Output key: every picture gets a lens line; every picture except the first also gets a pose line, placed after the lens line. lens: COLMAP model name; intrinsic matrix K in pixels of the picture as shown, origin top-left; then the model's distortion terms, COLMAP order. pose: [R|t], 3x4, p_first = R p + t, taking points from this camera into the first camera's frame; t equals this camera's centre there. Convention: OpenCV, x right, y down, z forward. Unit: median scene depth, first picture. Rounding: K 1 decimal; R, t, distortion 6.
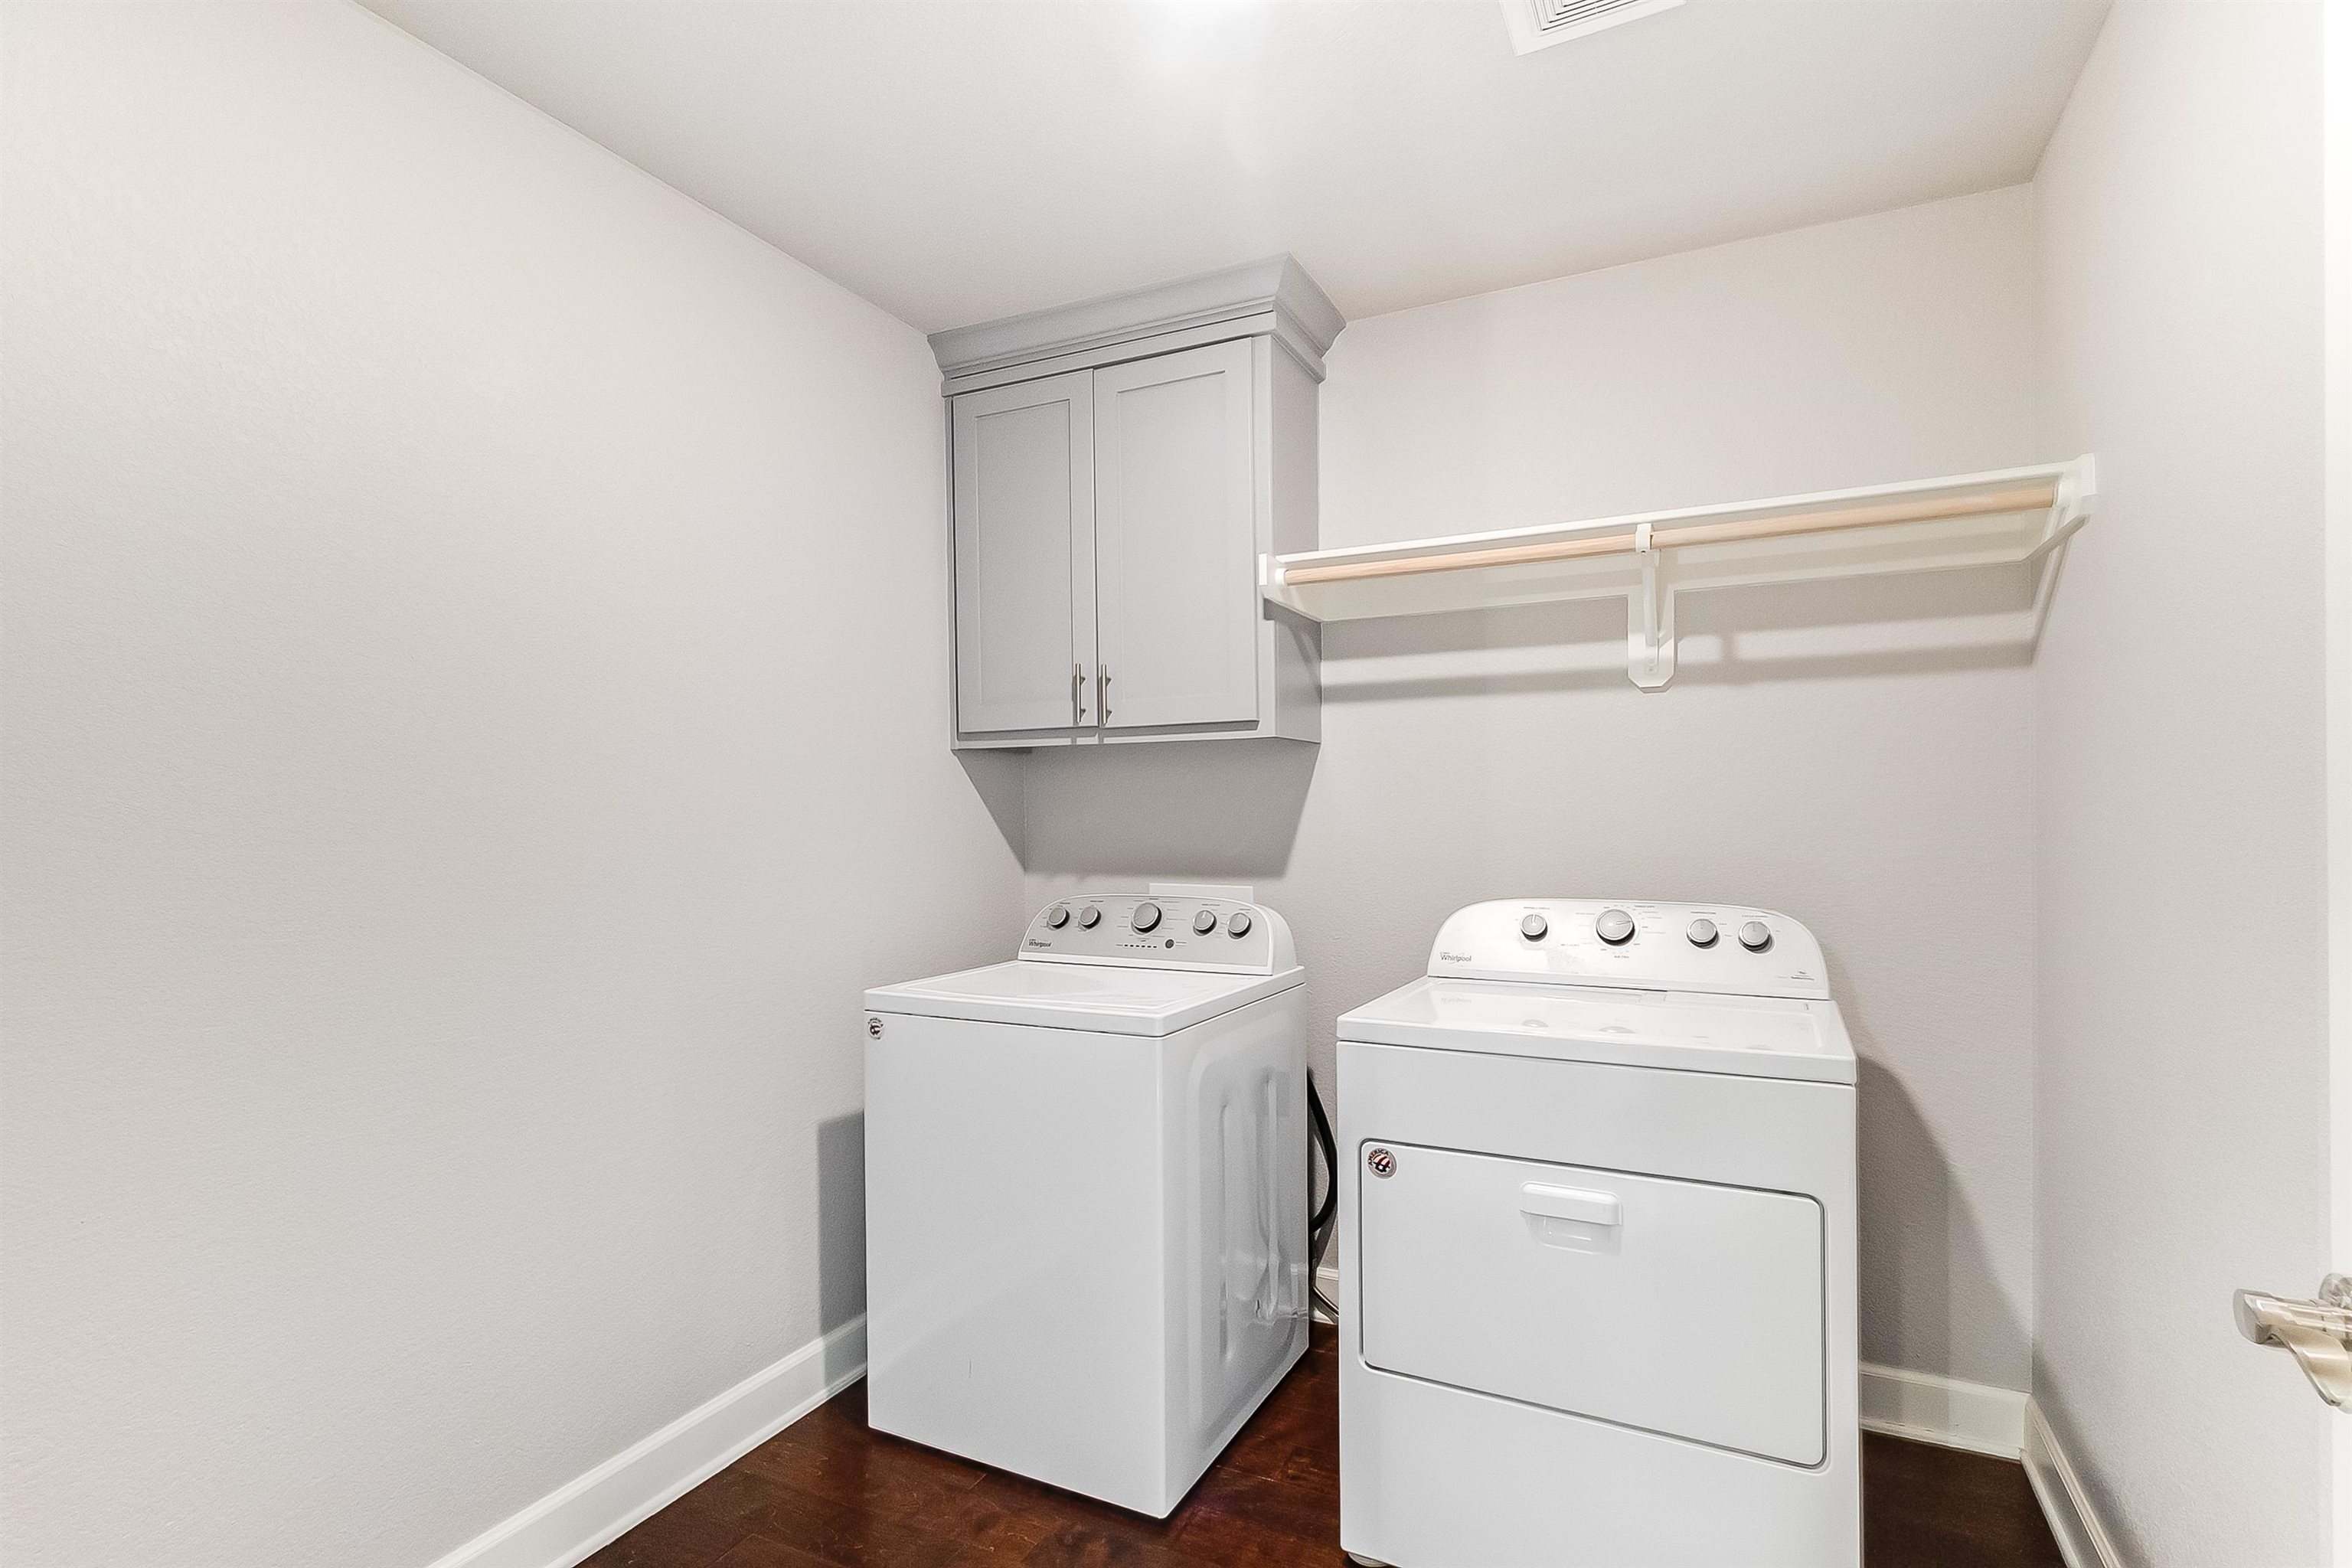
lens RADIAL K [[1124.4, 0, 1184.4], [0, 1124.4, 808.7], [0, 0, 1]] dist [0.000595, -0.000785]
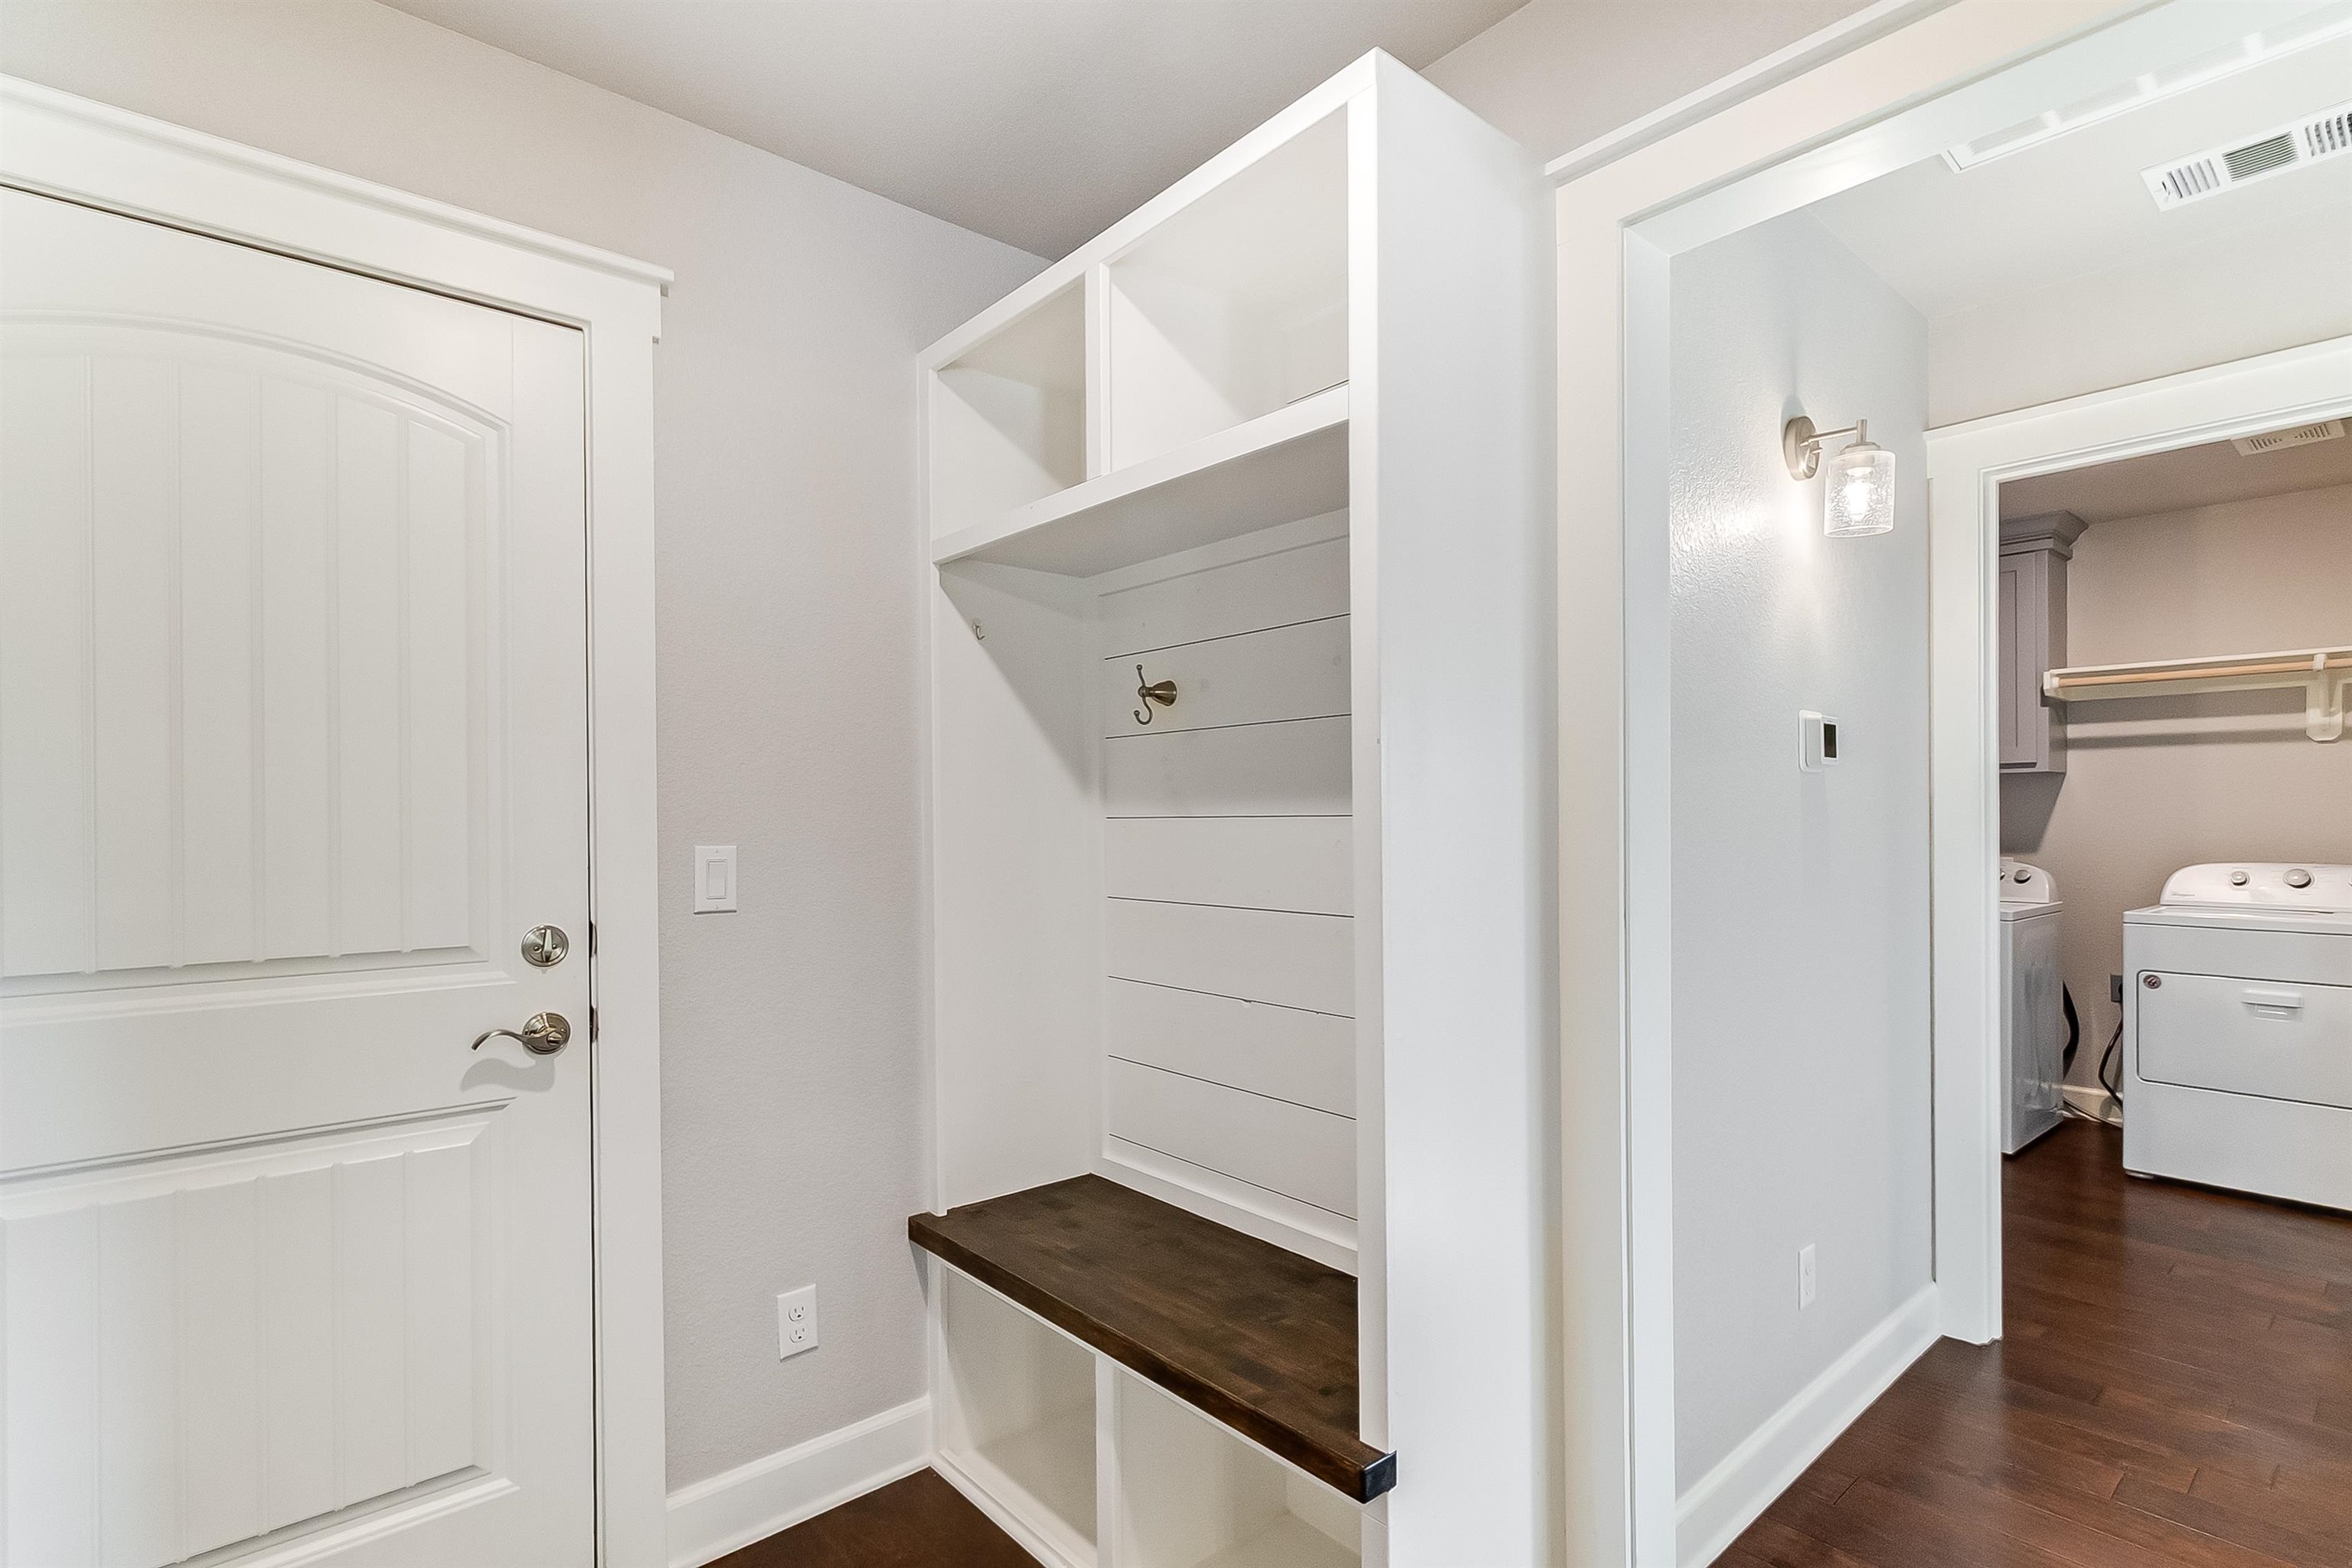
lens RADIAL K [[1124.4, 0, 1184.4], [0, 1124.4, 808.7], [0, 0, 1]] dist [0.000595, -0.000785]
pose [[0.920080, 0.007104, -0.391667, -0.489538], [-0.009593, 0.999944, -0.004400, 0.016468], [0.391614, 0.007805, 0.920097, -1.200317]]
